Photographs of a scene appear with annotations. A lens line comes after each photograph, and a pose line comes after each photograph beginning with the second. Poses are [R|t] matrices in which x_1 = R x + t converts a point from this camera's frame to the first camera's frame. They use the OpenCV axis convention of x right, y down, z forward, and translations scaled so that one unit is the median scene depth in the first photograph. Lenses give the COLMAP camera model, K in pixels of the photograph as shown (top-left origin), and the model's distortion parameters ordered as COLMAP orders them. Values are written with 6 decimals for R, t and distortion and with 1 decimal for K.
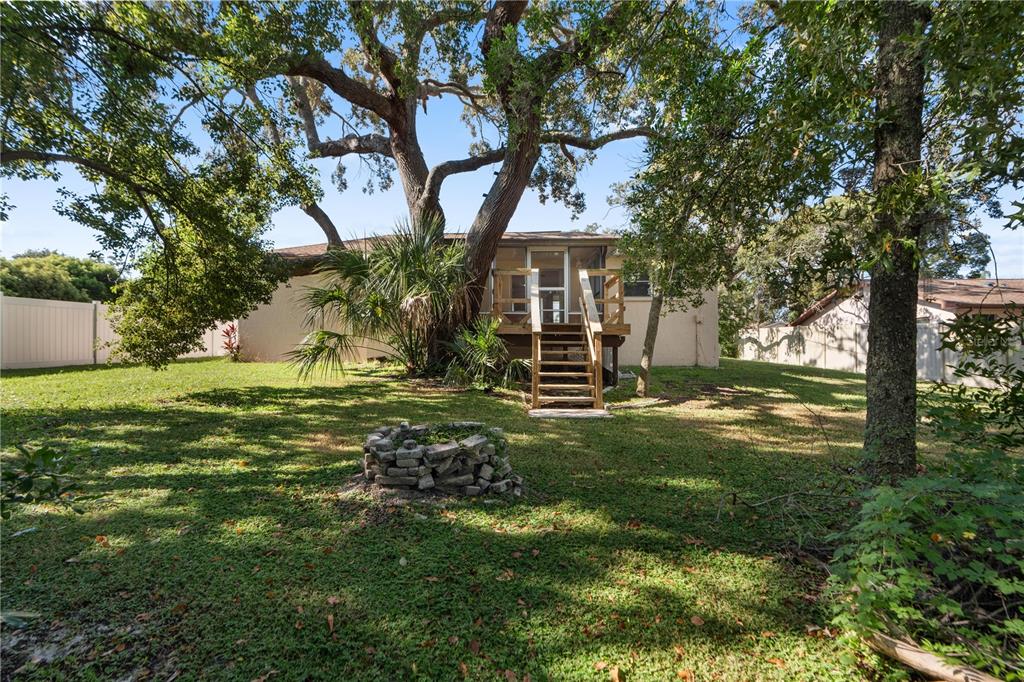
lens RADIAL K [[468.6, 0, 510.4], [0, 468.6, 349.5], [0, 0, 1]] dist [0.000651, 0.001027]
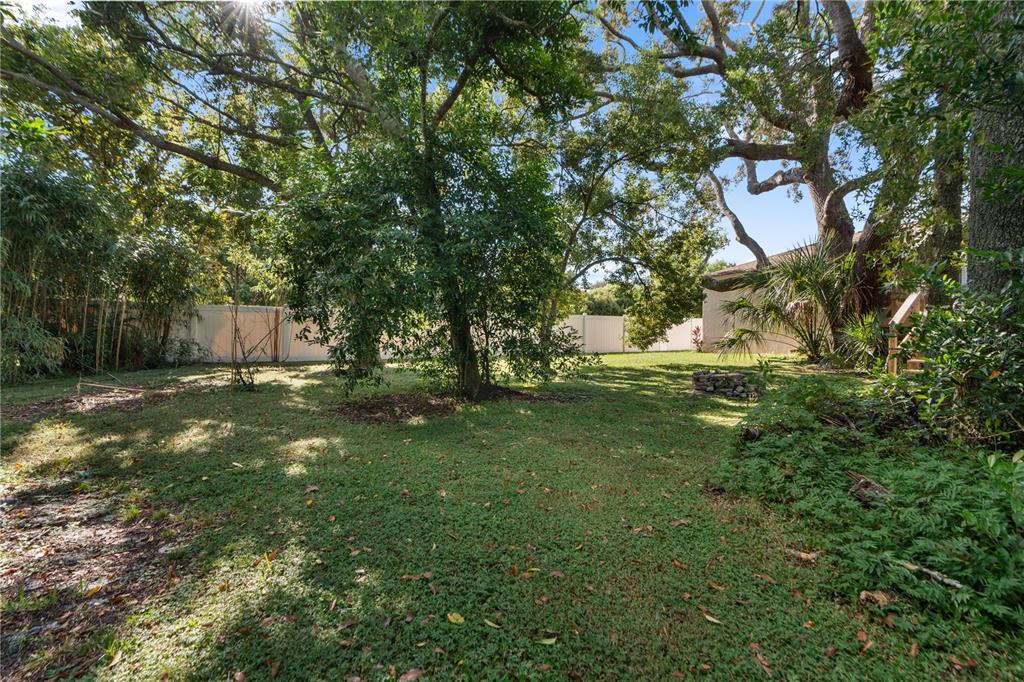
lens RADIAL K [[468.6, 0, 510.4], [0, 468.6, 349.5], [0, 0, 1]] dist [0.000651, 0.001027]
pose [[0.556945, 0.007036, -0.830519, 0.486106], [-0.007091, 0.999968, 0.003717, 0.029734], [0.830519, 0.003819, 0.556977, -0.469935]]
